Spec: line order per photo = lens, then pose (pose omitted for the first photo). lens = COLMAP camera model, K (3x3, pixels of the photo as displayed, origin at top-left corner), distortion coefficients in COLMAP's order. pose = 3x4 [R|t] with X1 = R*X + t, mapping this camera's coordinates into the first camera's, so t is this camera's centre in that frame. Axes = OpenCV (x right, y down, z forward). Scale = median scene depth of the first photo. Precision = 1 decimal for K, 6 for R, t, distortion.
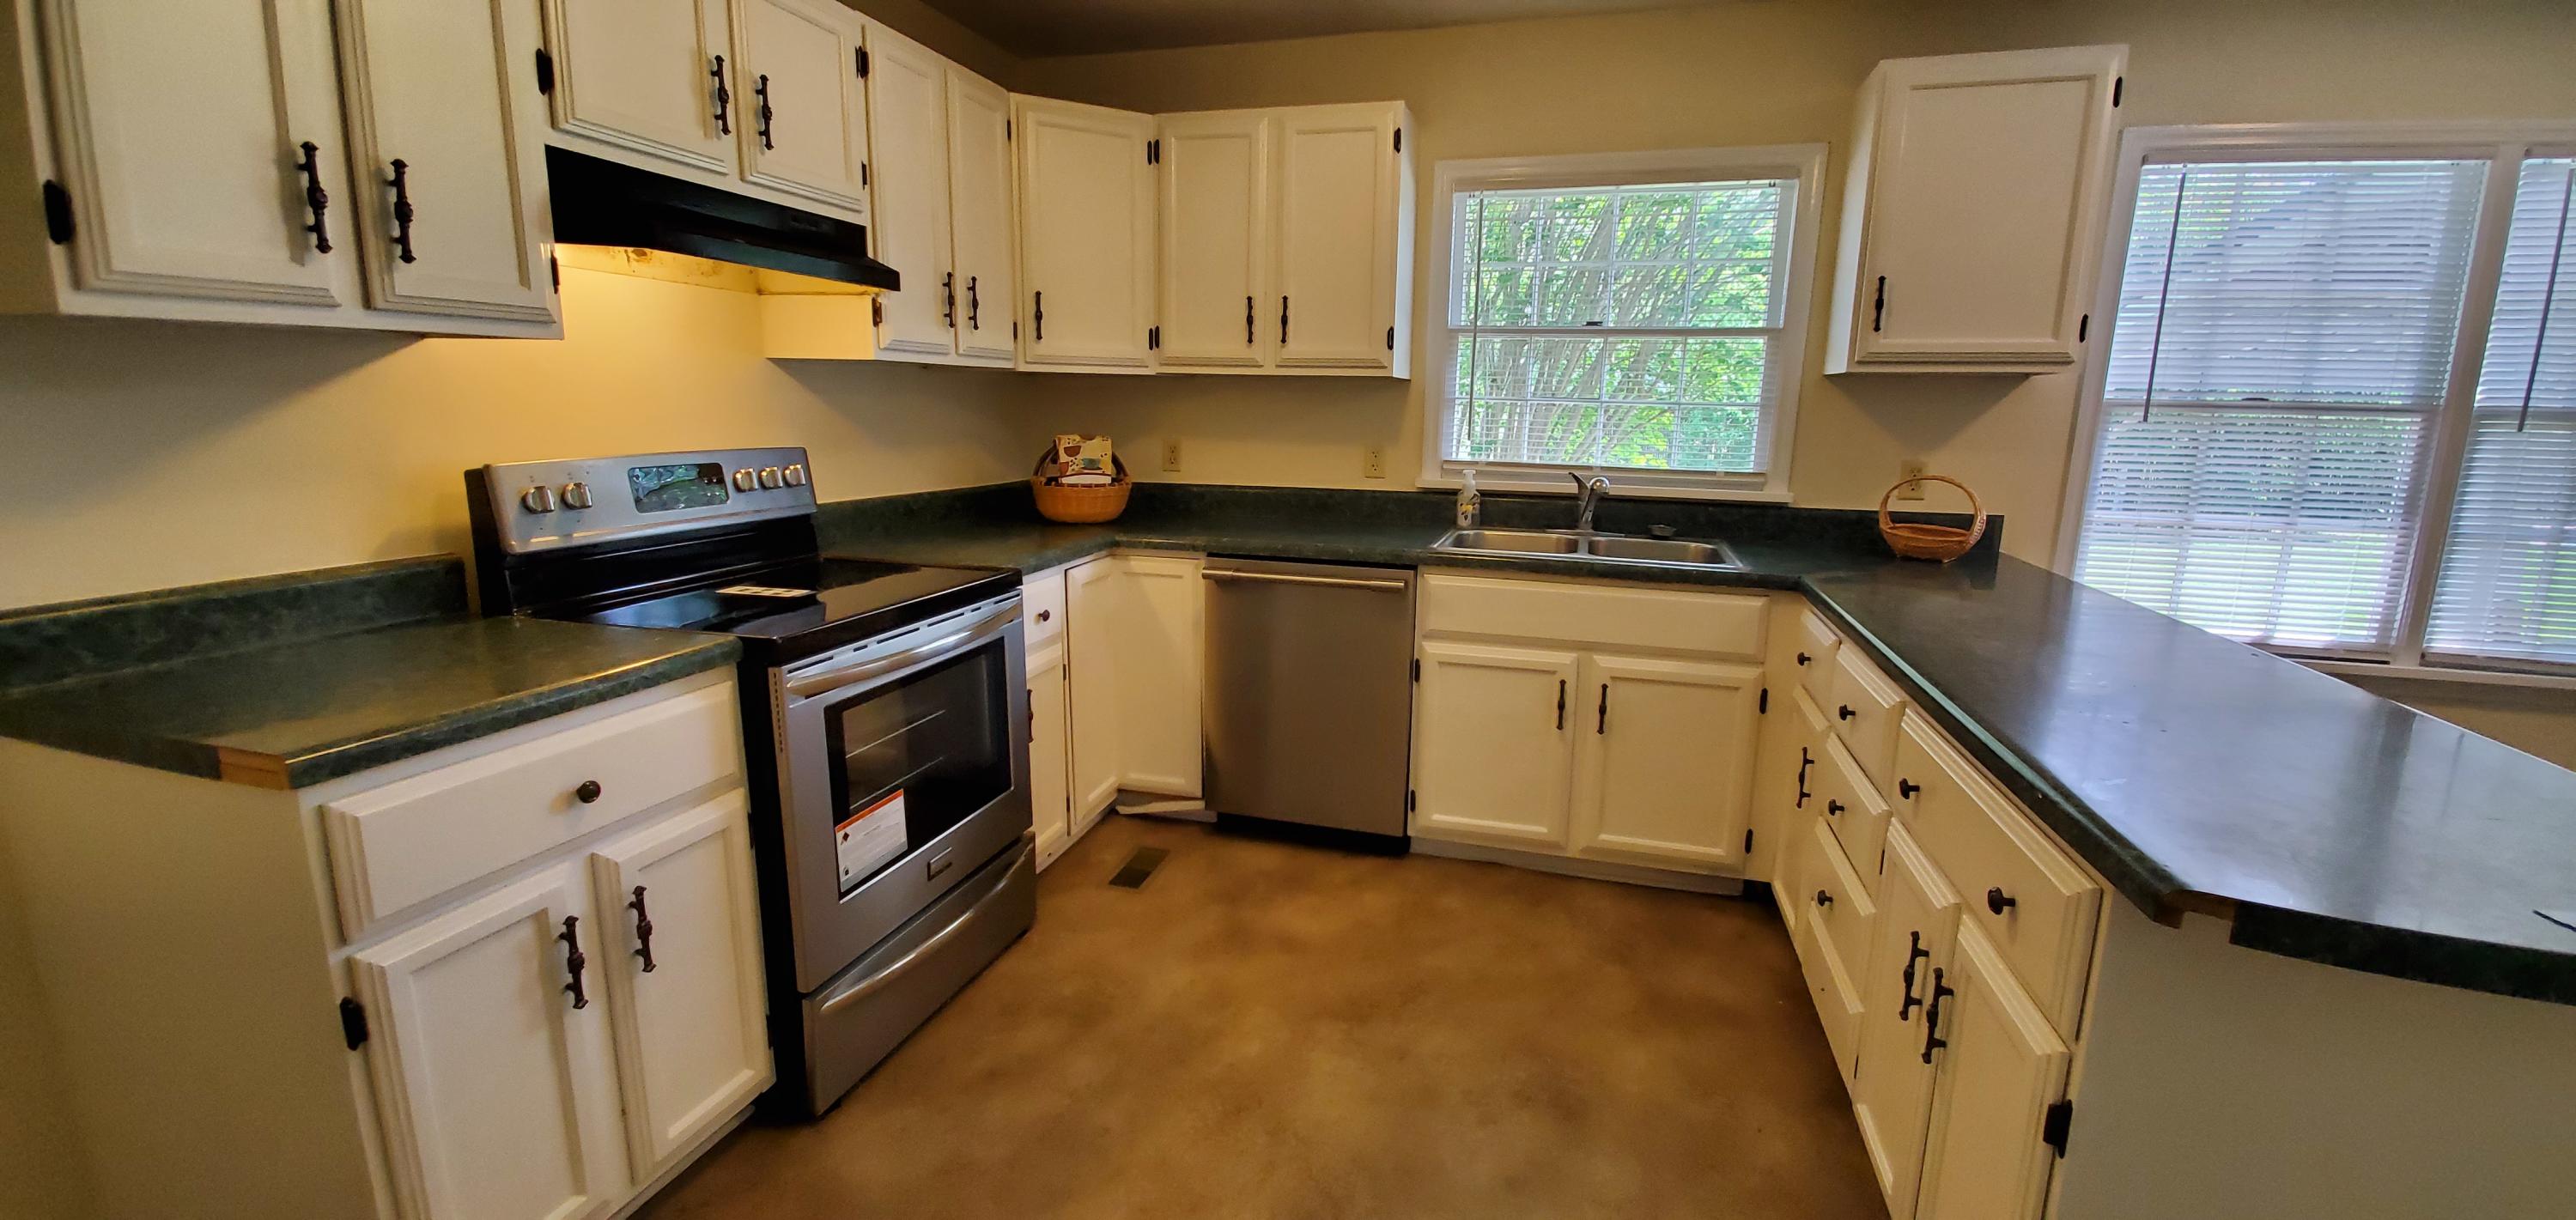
lens RADIAL K [[1019.2, 0, 1292.8], [0, 1019.2, 593.9], [0, 0, 1]] dist [0.001399, -0.008930]
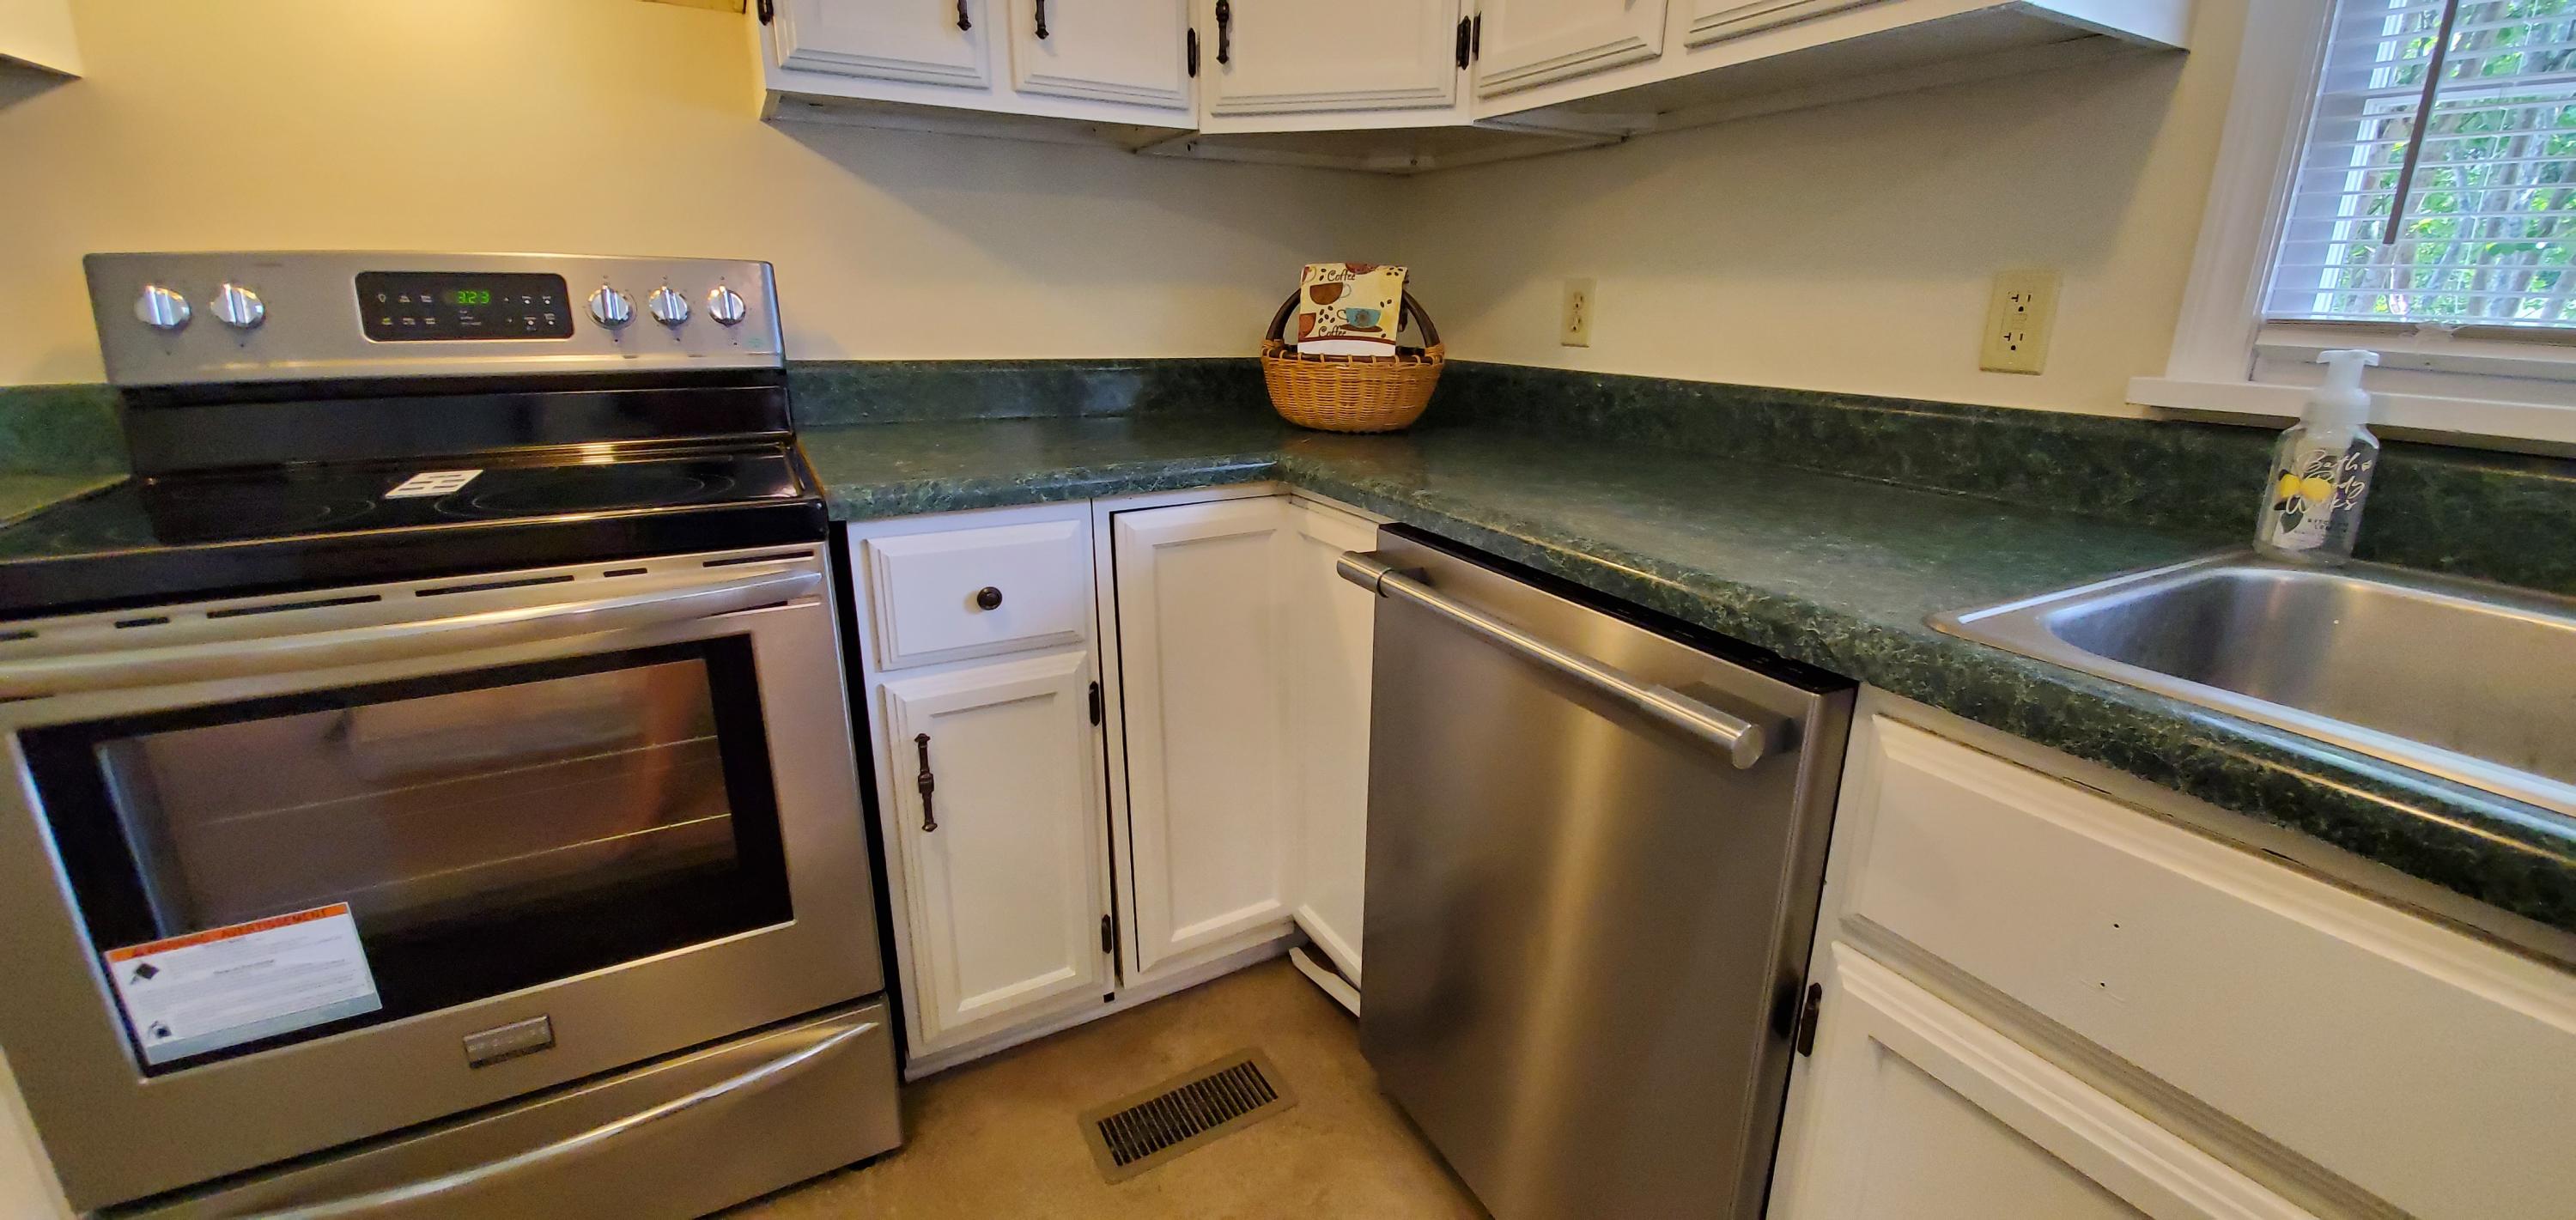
lens RADIAL K [[1019.2, 0, 1302.8], [0, 1019.2, 602.9], [0, 0, 1]] dist [0.001399, -0.008930]
pose [[0.713975, 0.195763, -0.672247, 0.167405], [-0.132445, 0.980545, 0.144876, -0.056777], [0.687530, -0.014402, 0.726013, 0.603151]]
